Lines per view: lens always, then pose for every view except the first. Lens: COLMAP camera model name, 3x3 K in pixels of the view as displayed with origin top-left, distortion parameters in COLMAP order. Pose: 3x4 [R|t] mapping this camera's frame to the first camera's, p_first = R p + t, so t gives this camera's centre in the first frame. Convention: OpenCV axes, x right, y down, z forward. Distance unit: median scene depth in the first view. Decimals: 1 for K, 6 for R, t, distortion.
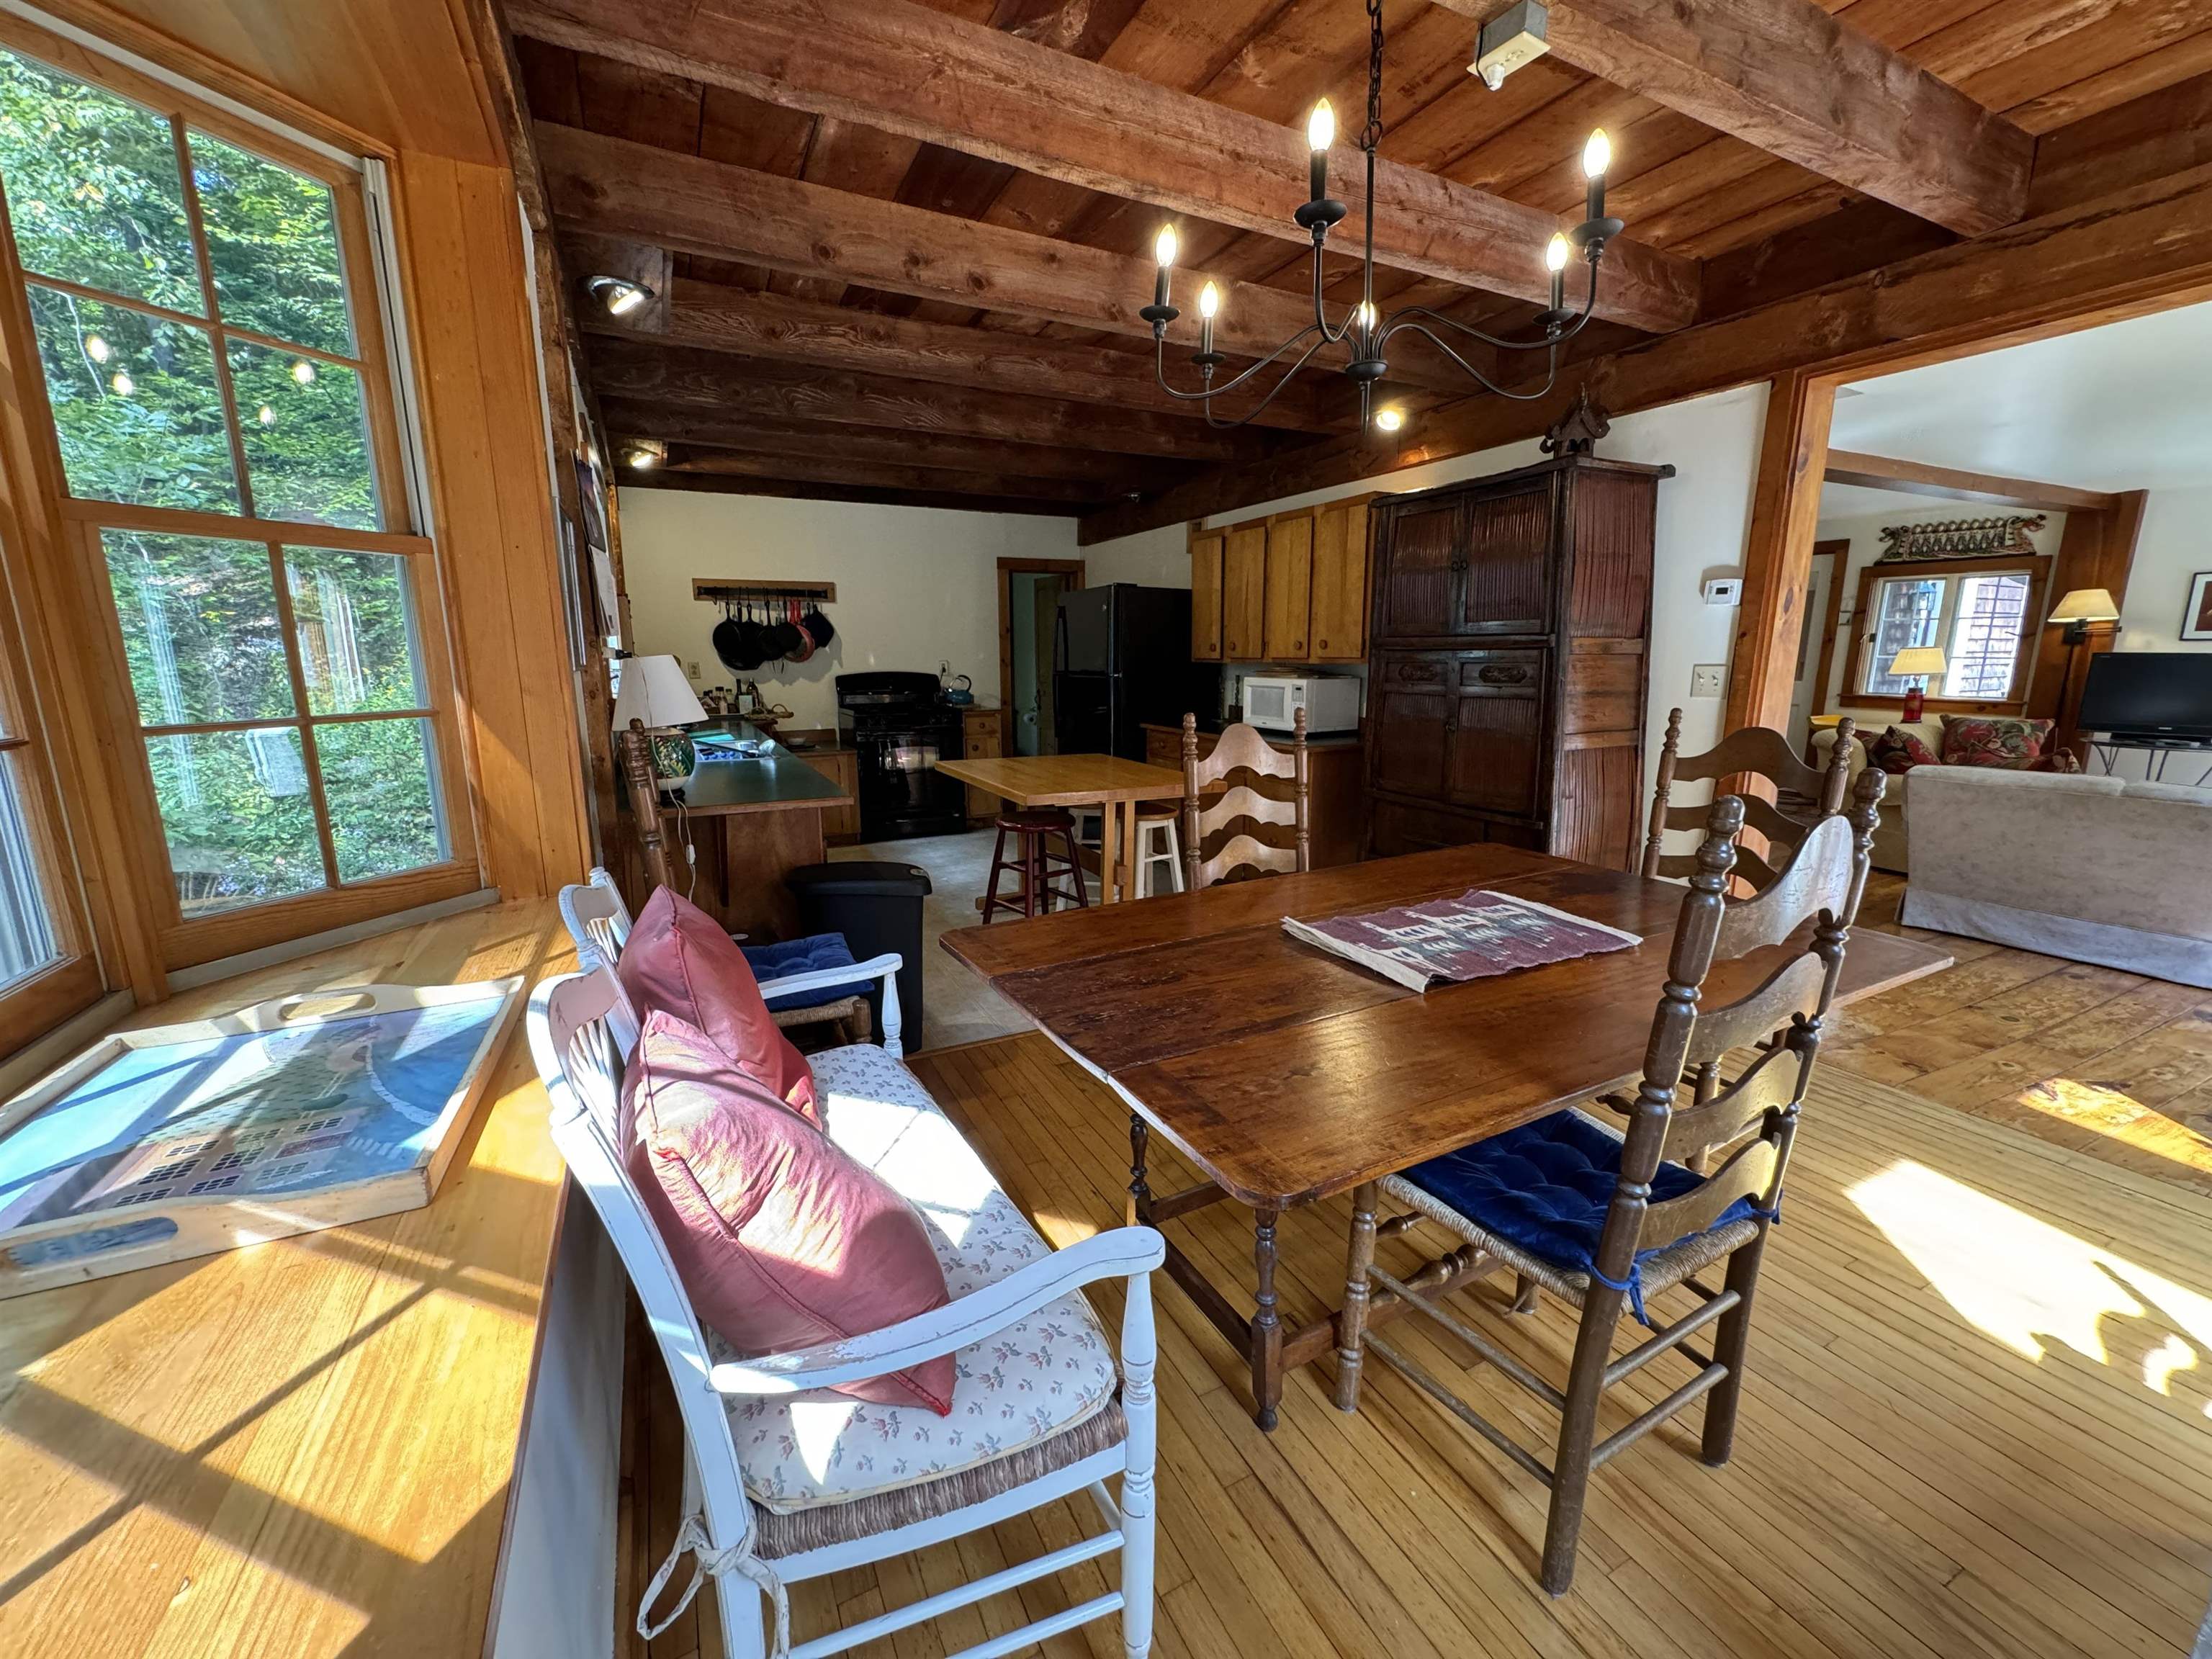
lens RADIAL K [[882.0, 0, 1102.0], [0, 882.0, 825.1], [0, 0, 1]] dist [-0.004277, 0.001281]
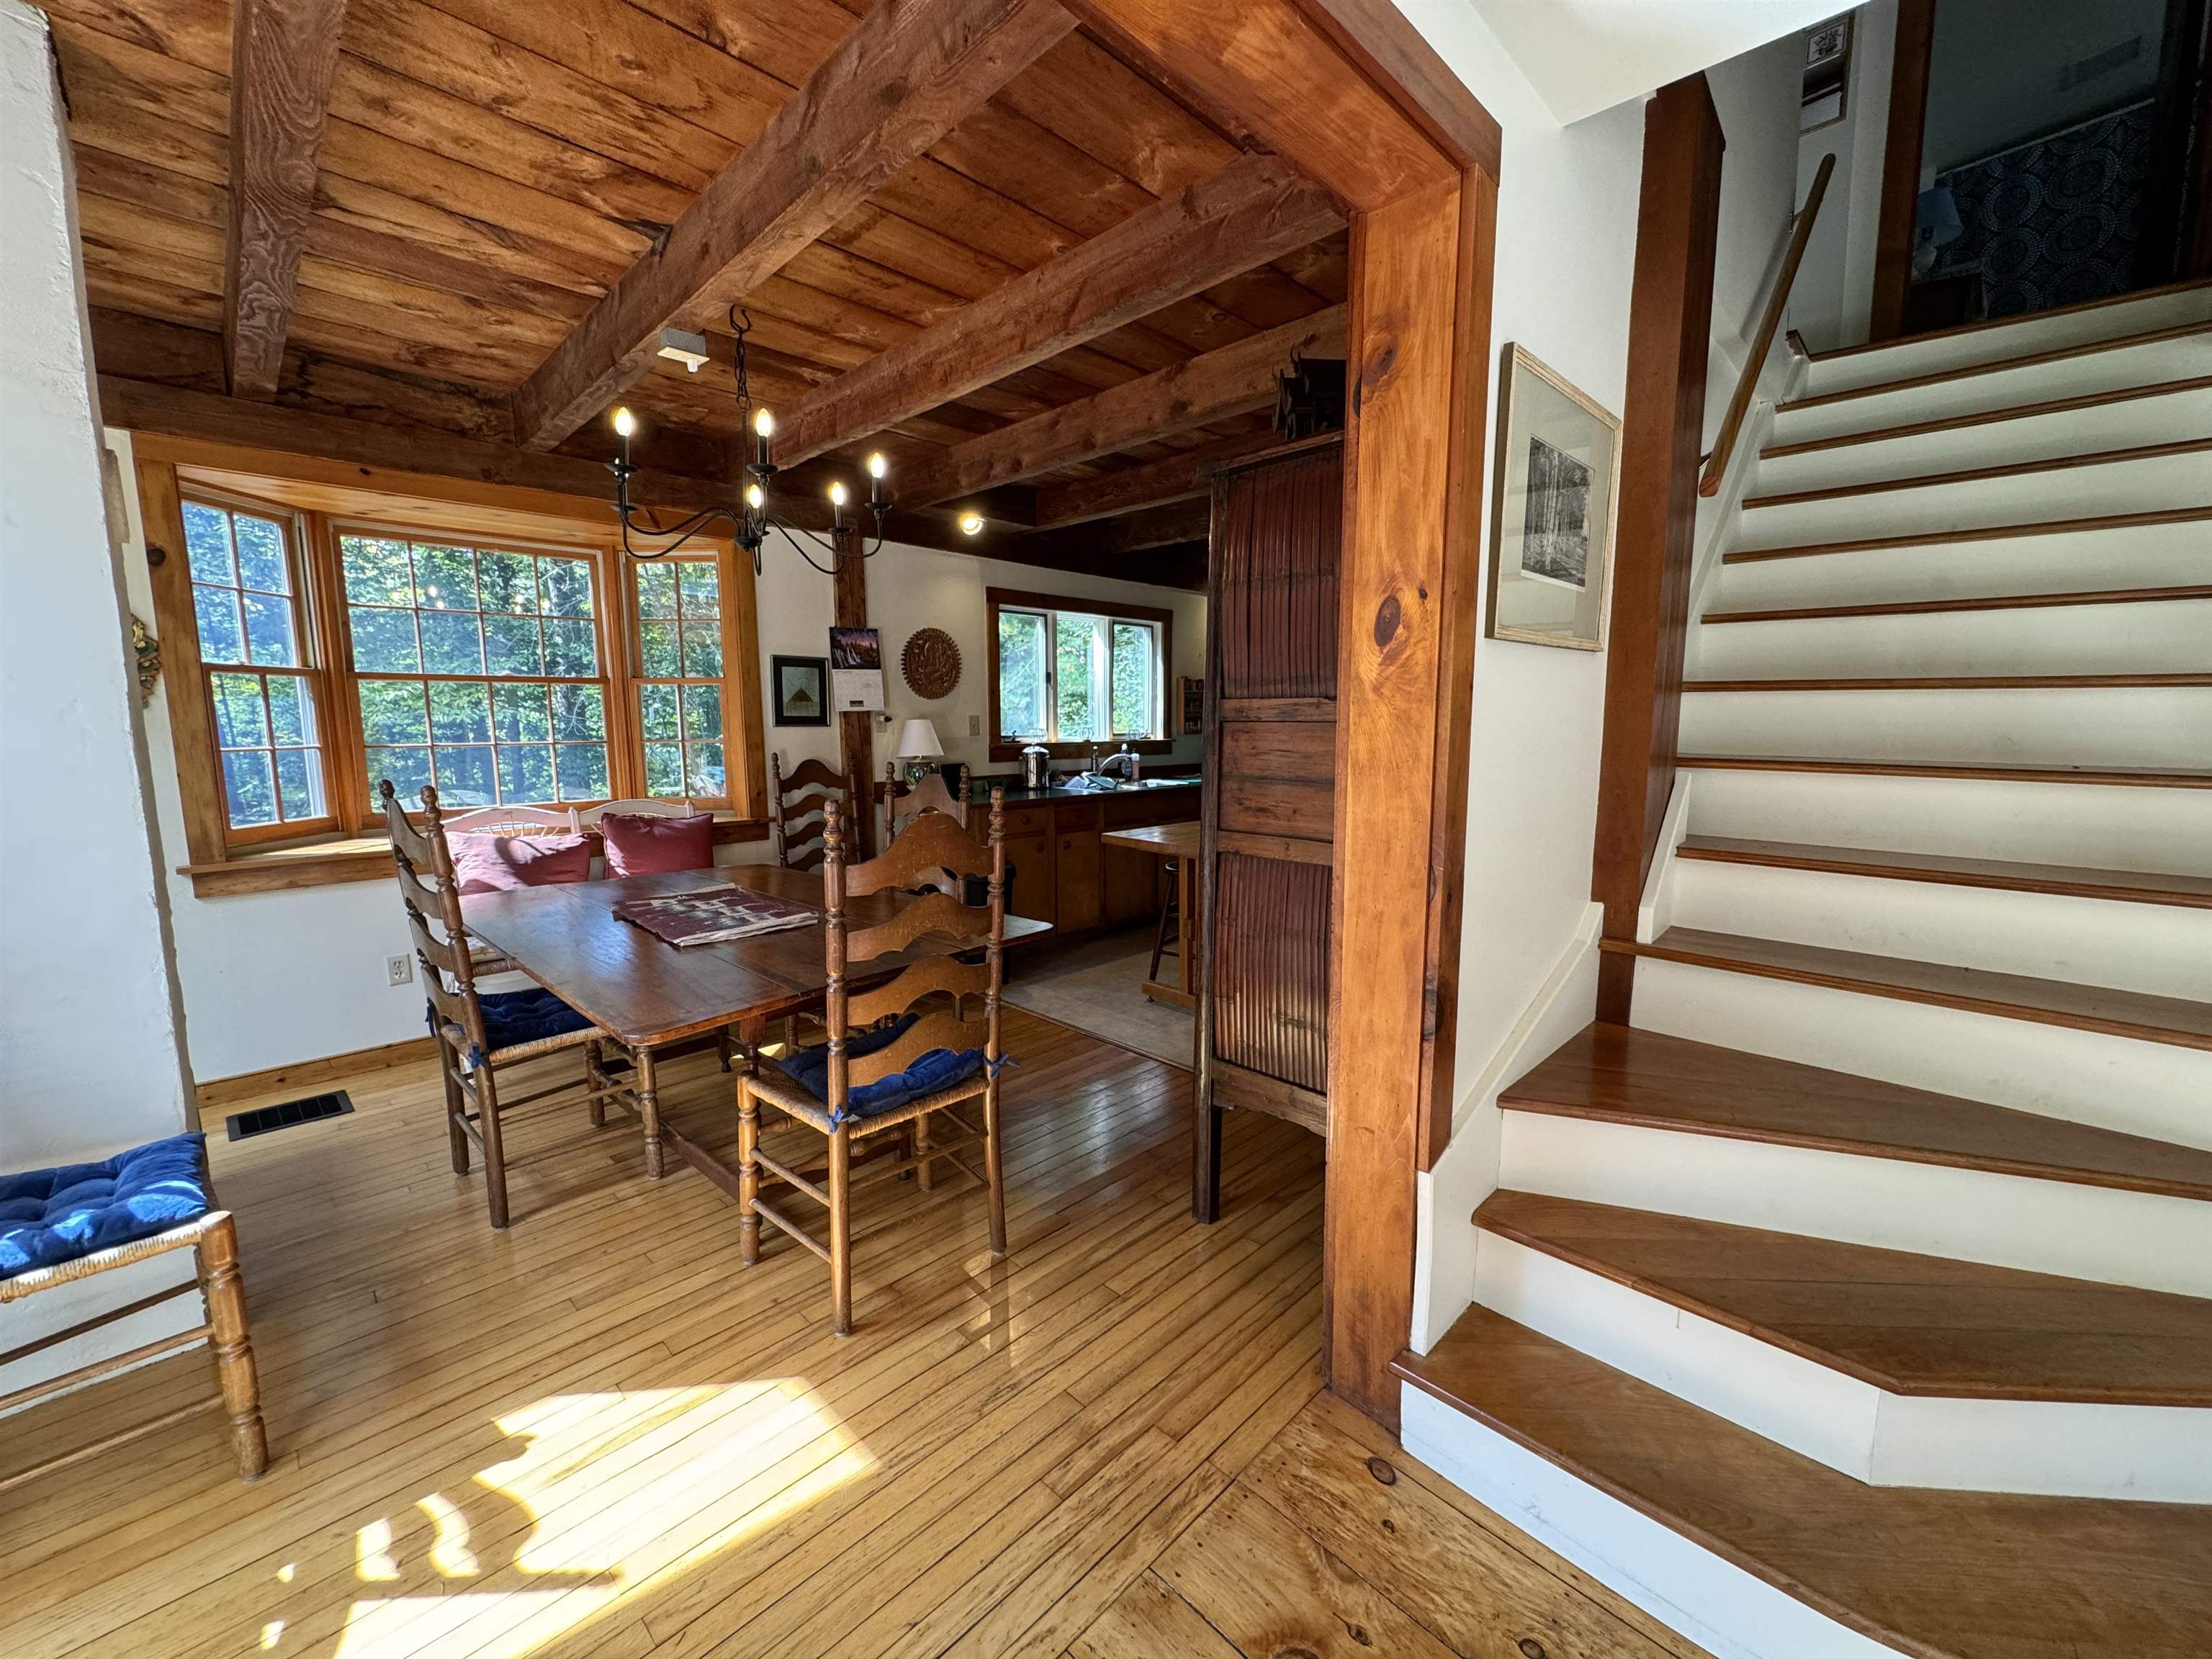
lens RADIAL K [[882.0, 0, 1107.2], [0, 882.0, 823.5], [0, 0, 1]] dist [-0.004277, 0.001281]
pose [[0.319251, 0.115230, -0.940639, 1.577312], [-0.180832, 0.981749, 0.058893, -0.178110], [0.930257, 0.151296, 0.334262, 0.885332]]
